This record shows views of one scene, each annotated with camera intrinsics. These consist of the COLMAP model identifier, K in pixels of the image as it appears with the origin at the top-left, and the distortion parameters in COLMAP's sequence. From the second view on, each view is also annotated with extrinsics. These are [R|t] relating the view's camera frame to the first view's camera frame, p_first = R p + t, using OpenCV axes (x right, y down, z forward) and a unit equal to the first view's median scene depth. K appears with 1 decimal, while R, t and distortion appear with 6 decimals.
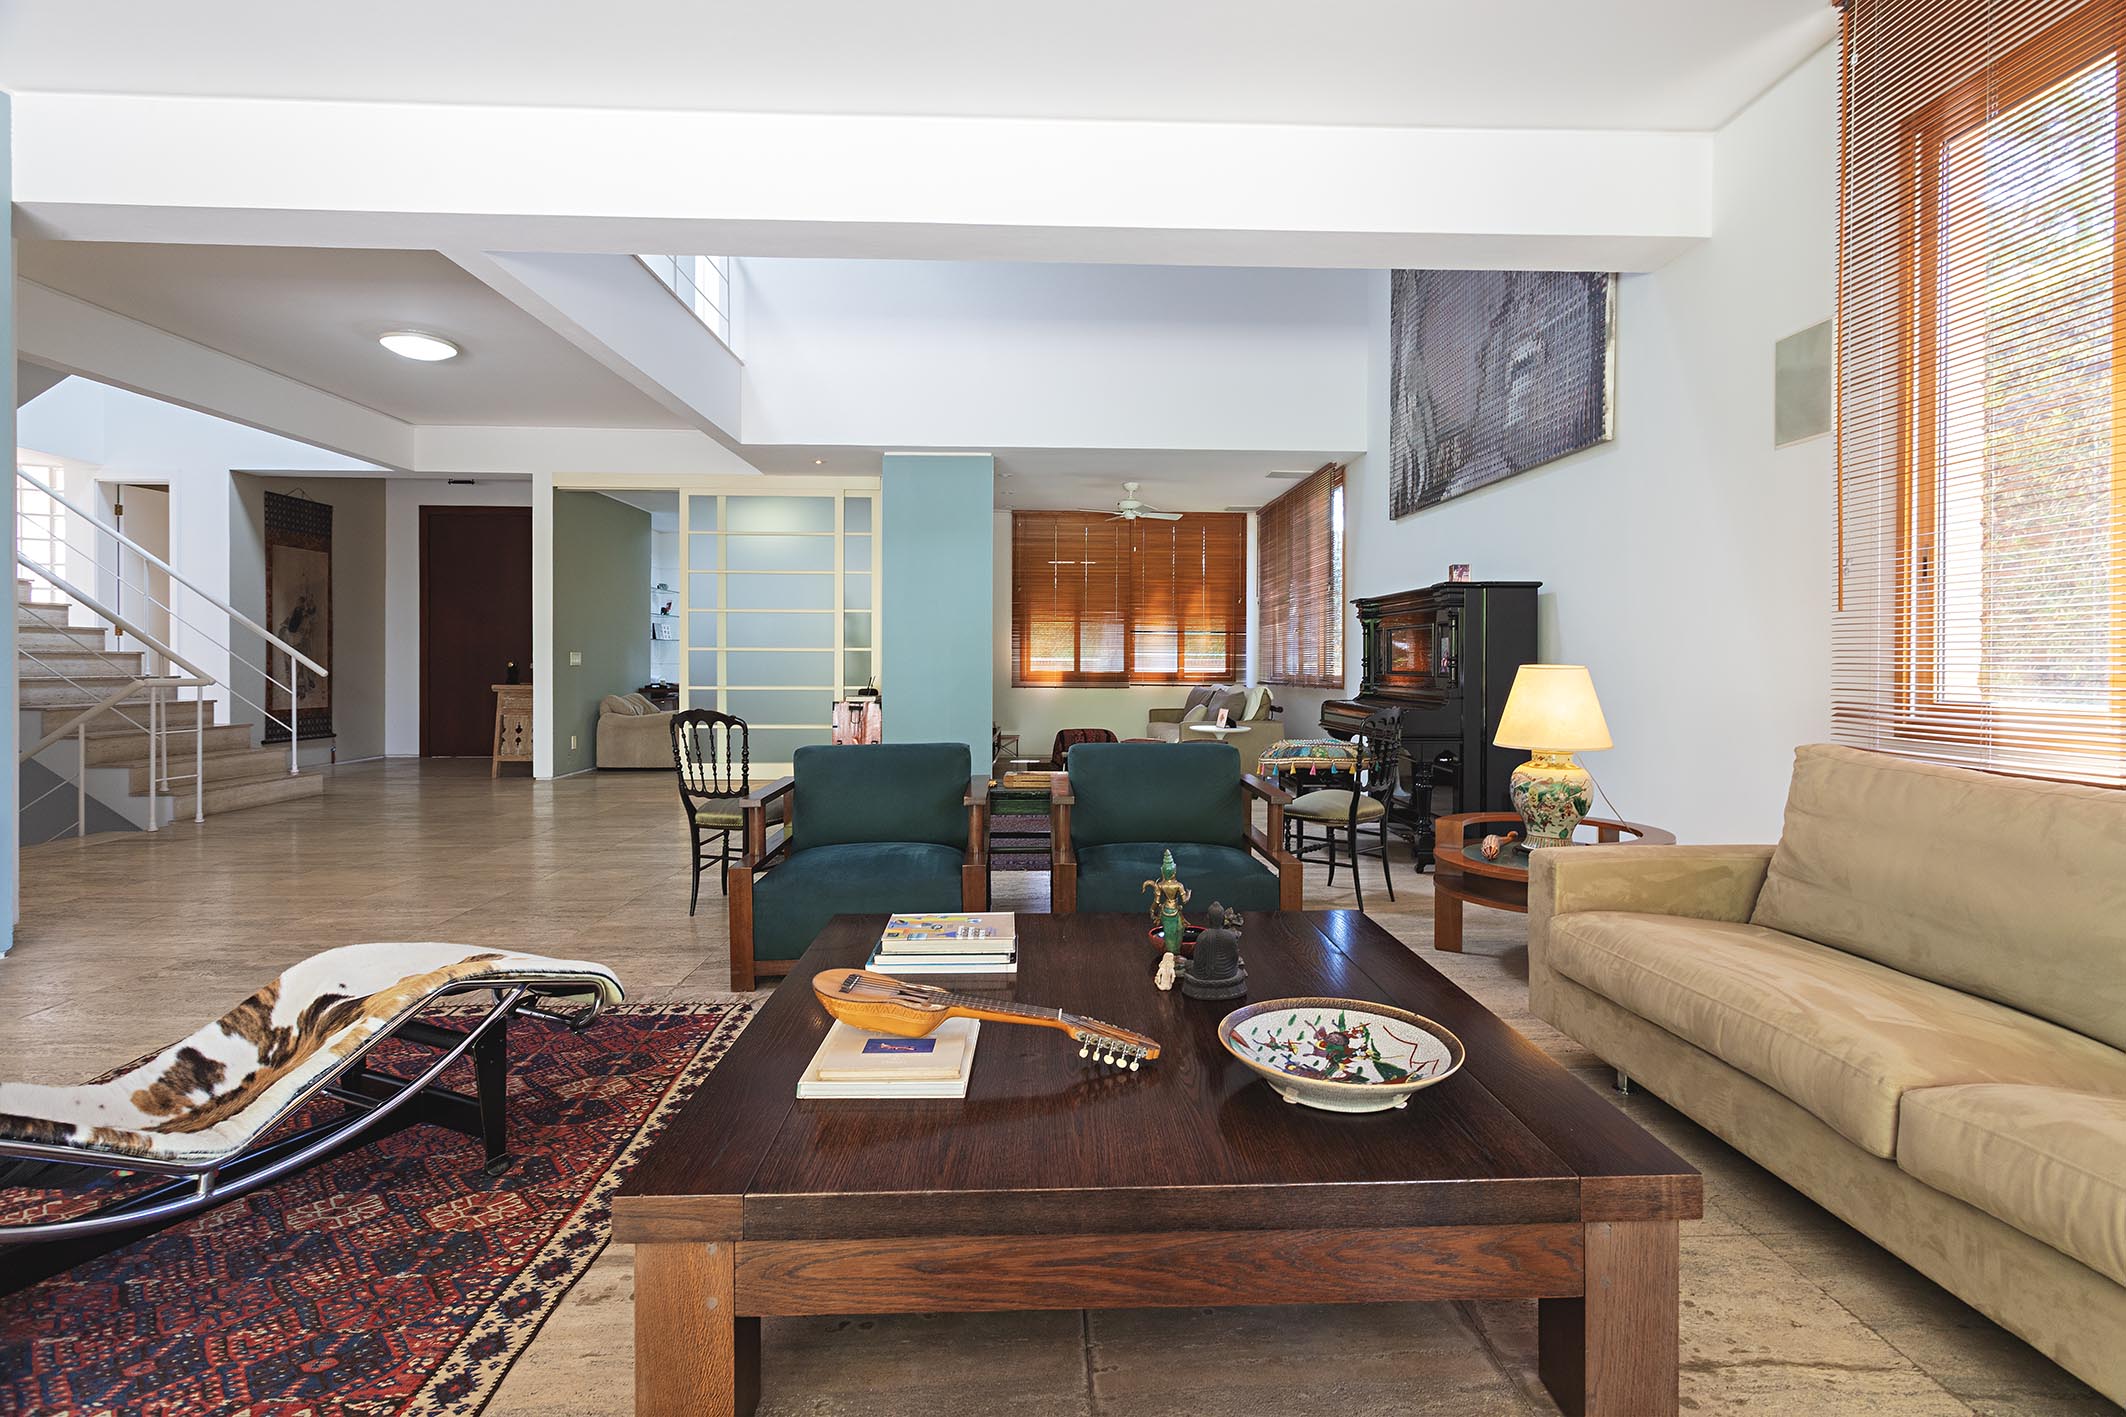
lens RADIAL K [[948.9, 0, 1077.7], [0, 948.9, 662.4], [0, 0, 1]] dist [0.002328, -0.000011]
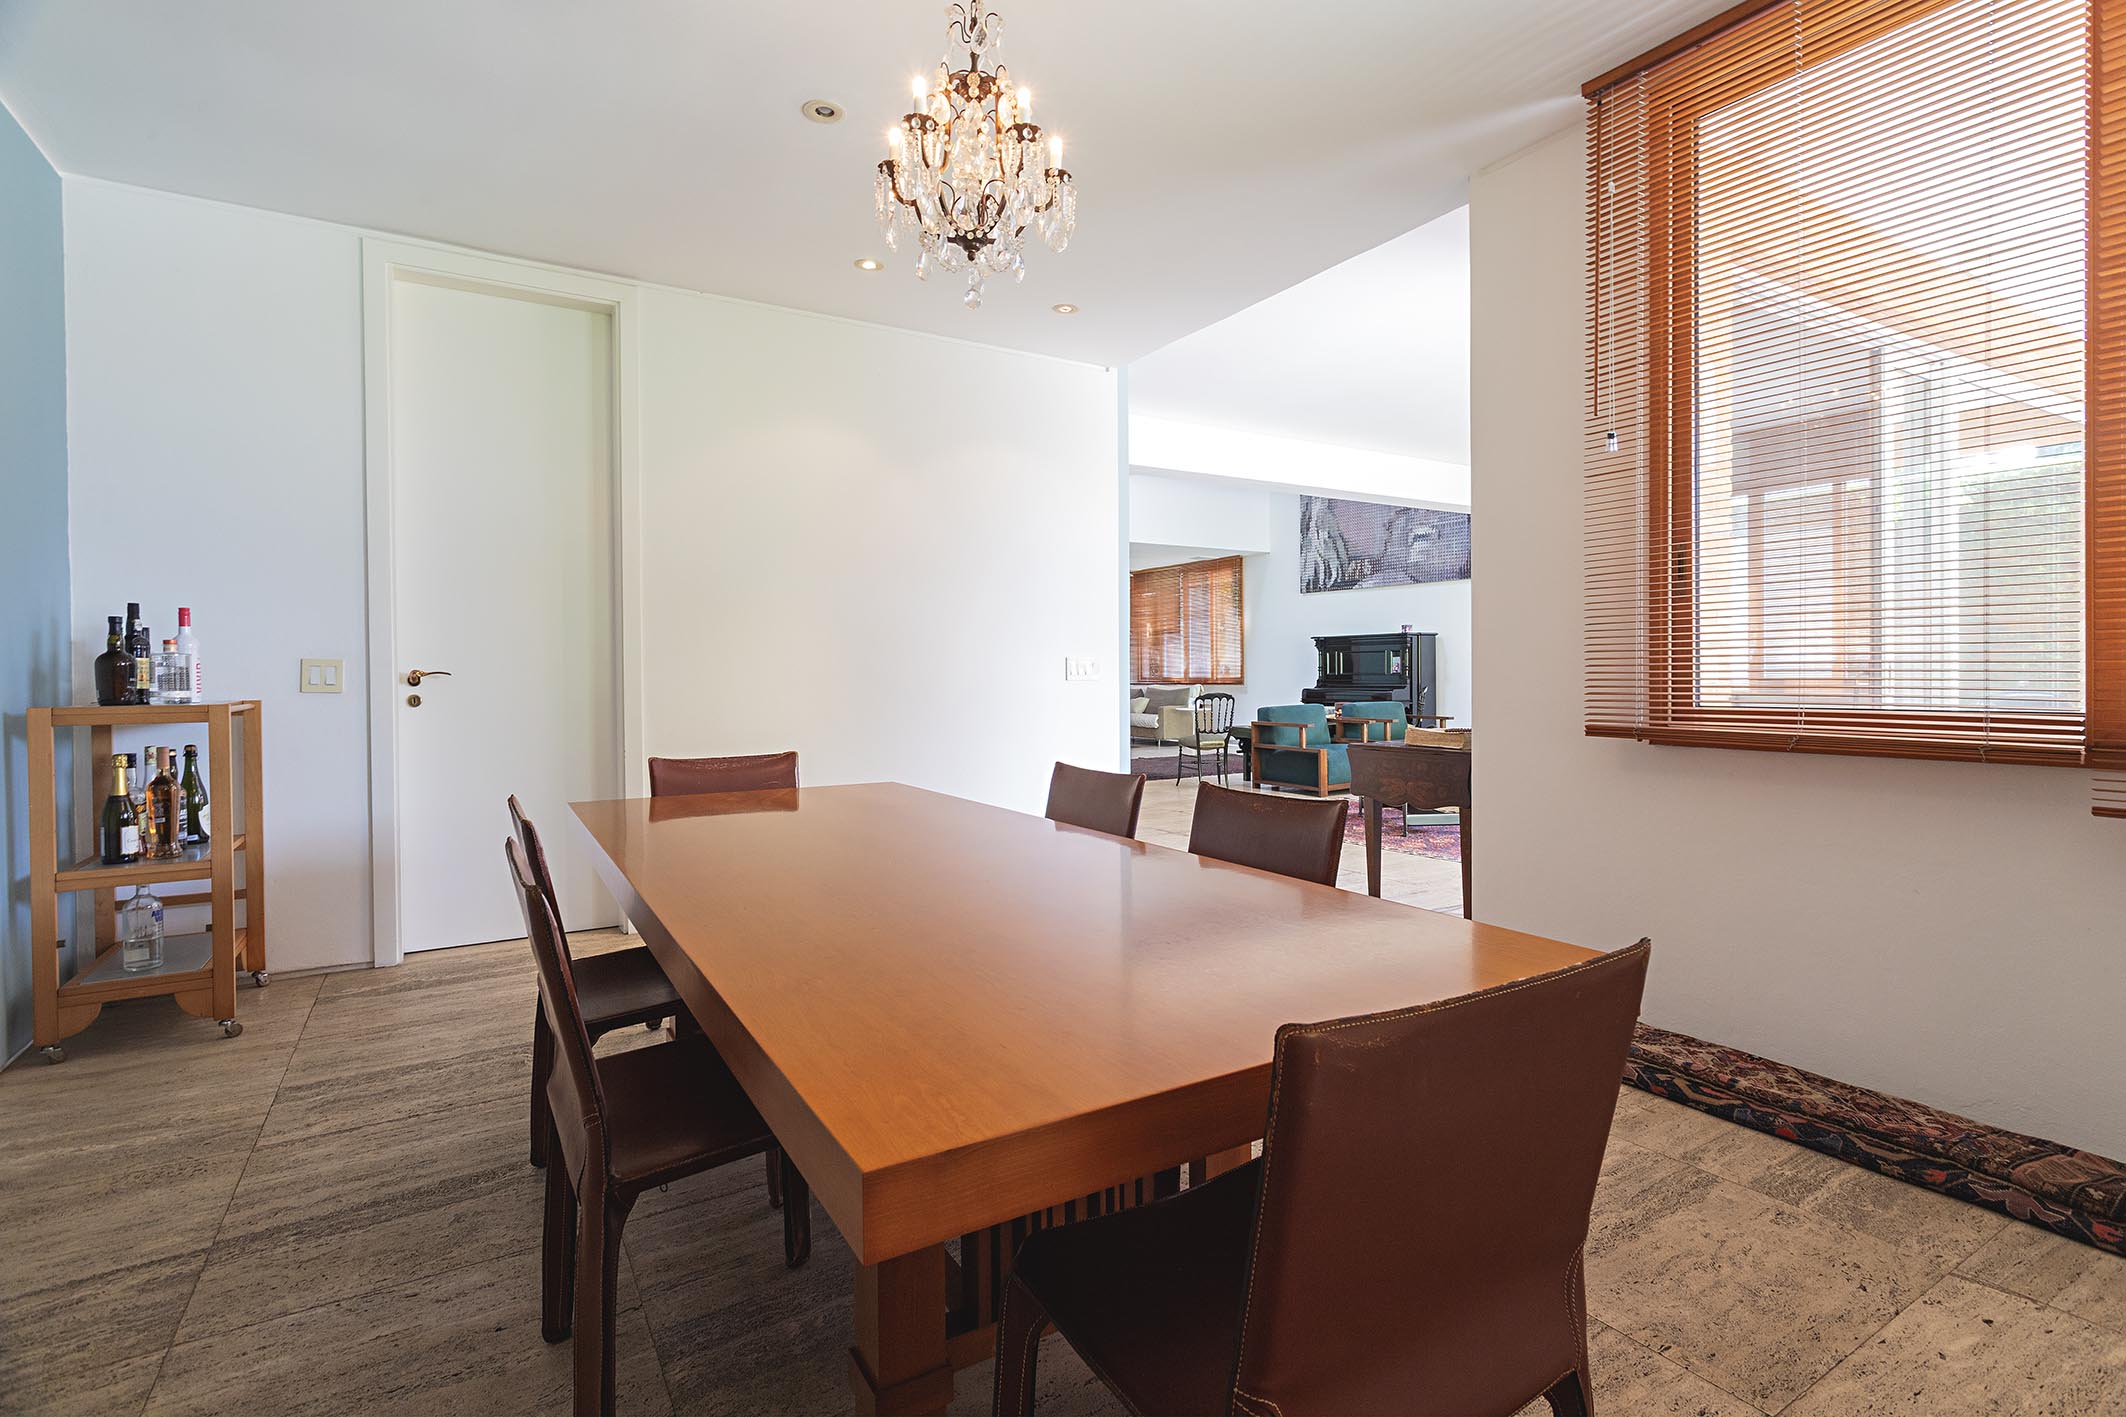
lens RADIAL K [[902.7, 0, 1011.6], [0, 902.7, 677.4], [0, 0, 1]] dist [-0.000027, -0.000088]
pose [[0.914039, -0.015999, 0.405310, -0.738555], [0.013756, 0.999870, 0.008446, -0.005143], [-0.405392, -0.002145, 0.914140, -0.324251]]
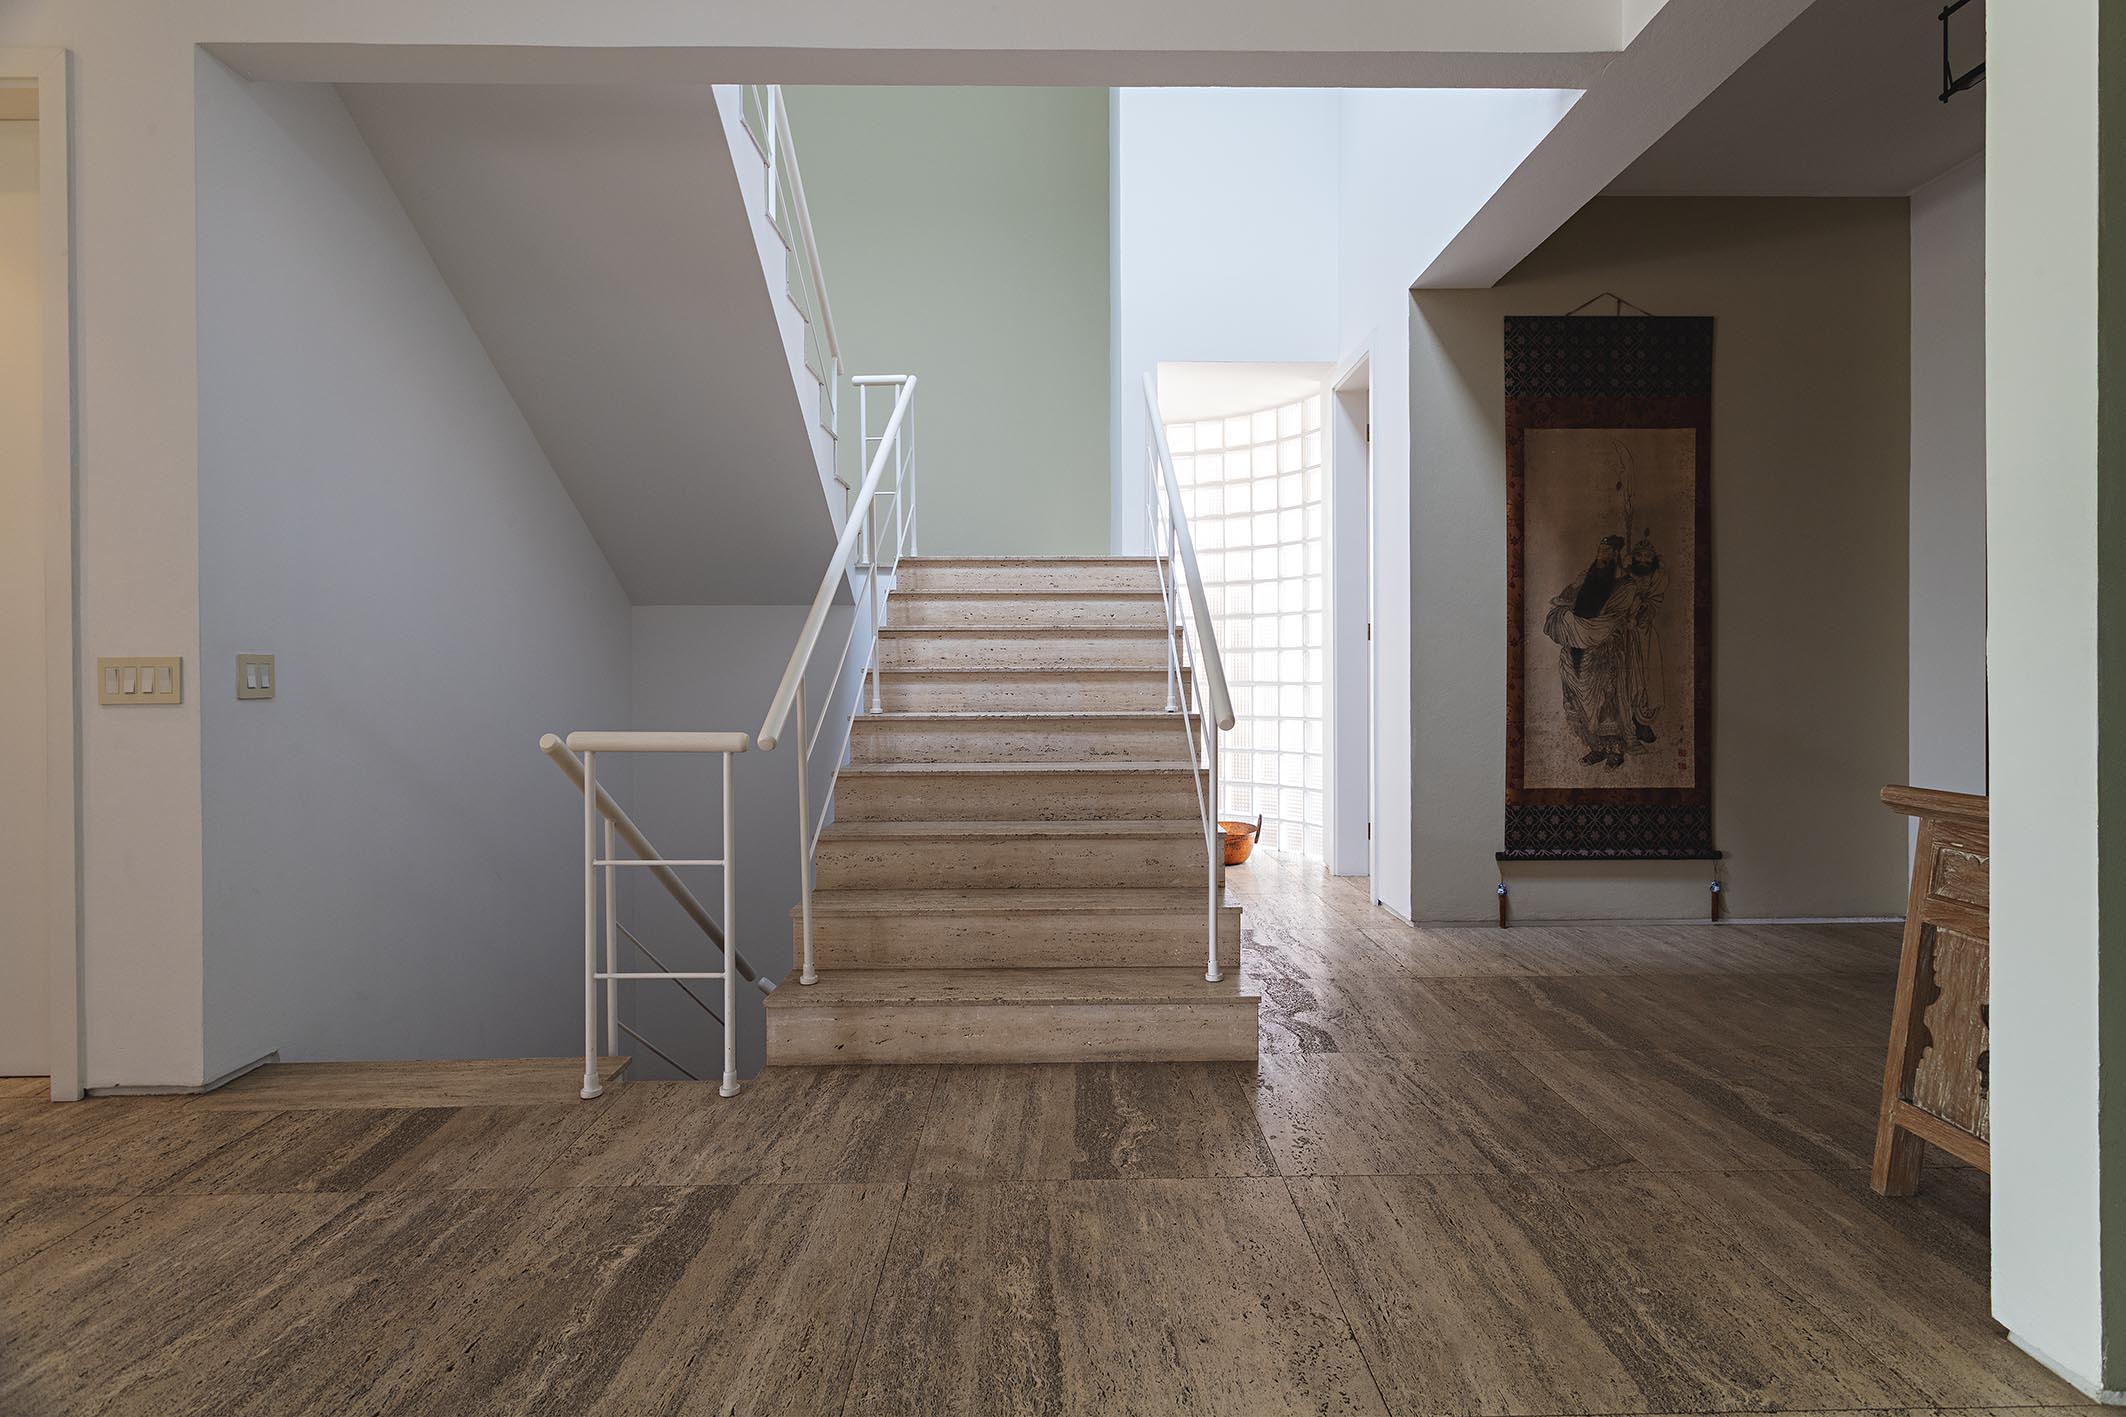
lens RADIAL K [[987.9, 0, 1063.0], [0, 987.9, 682.7], [0, 0, 1]] dist [0.002496, 0.000412]
pose [[-0.042142, 0.002166, -0.999109, -0.370645], [0.004184, 0.999989, 0.001992, -0.003006], [0.999103, -0.004097, -0.042151, 0.820966]]
